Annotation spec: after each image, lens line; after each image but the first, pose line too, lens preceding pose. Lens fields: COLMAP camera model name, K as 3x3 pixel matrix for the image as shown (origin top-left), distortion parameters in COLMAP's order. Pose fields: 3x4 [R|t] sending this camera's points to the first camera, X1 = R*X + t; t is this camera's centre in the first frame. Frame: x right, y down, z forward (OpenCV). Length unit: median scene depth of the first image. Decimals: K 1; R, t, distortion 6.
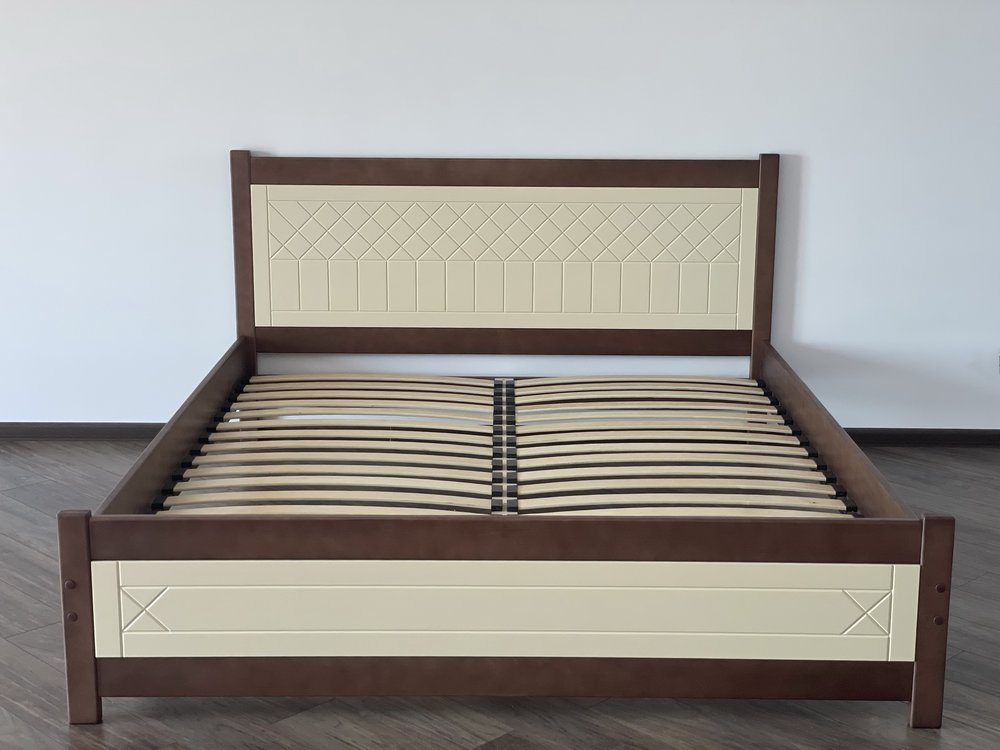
lens RADIAL K [[1501.1, 0, 497.7], [0, 1501.1, 373.9], [0, 0, 1]] dist [0.077649, 0.046842]
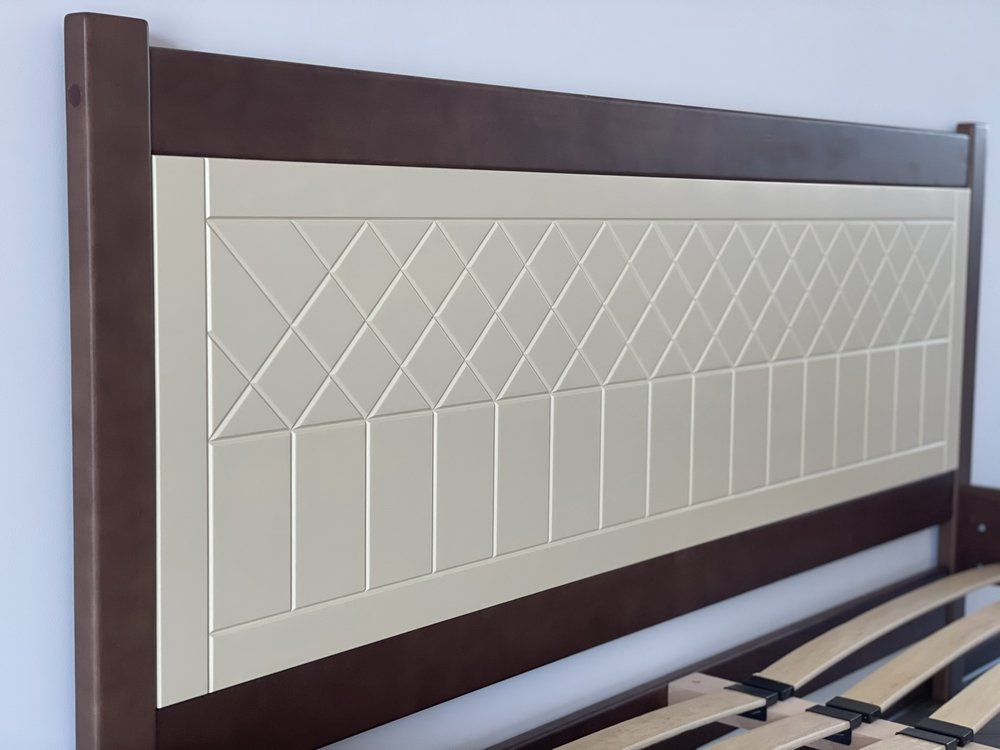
lens RADIAL K [[1470.2, 0, 497.1], [0, 1470.2, 369.2], [0, 0, 1]] dist [0.111532, -0.142454]
pose [[0.639406, -0.078992, 0.764801, -0.322287], [0.168515, 0.984921, -0.039158, -0.070791], [-0.750175, 0.153919, 0.643075, 0.805766]]
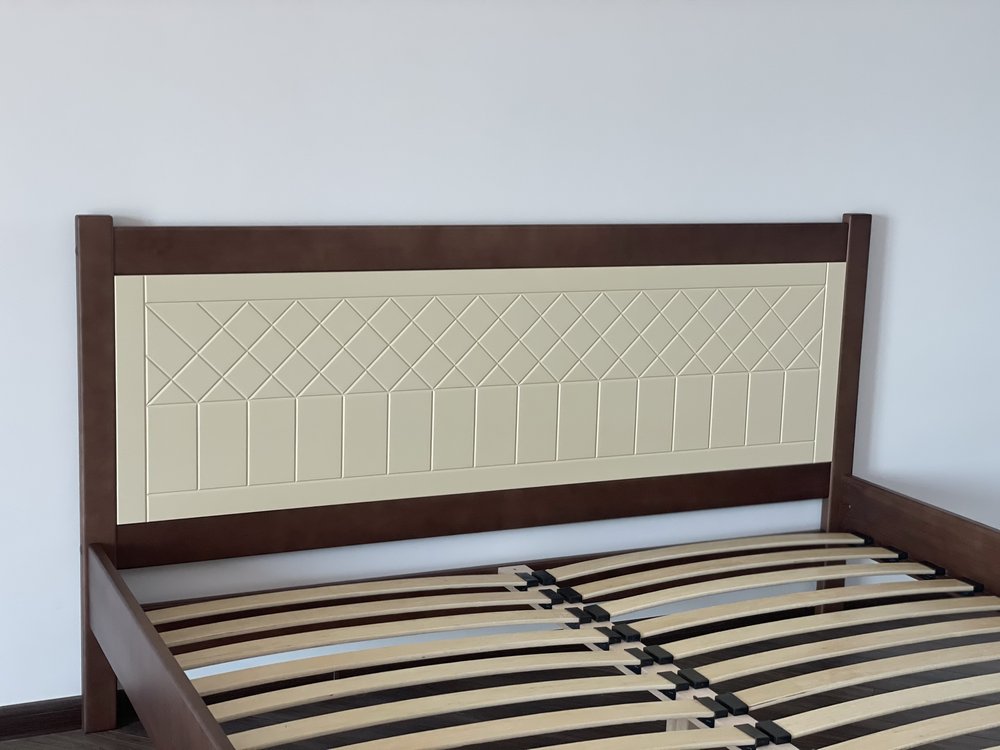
lens RADIAL K [[1482.8, 0, 502.0], [0, 1482.8, 376.0], [0, 0, 1]] dist [0.097650, -0.030306]
pose [[0.902430, -0.054510, 0.427373, -0.274871], [0.070036, 0.997330, -0.020681, -0.067169], [-0.425105, 0.048595, 0.903839, 0.440281]]
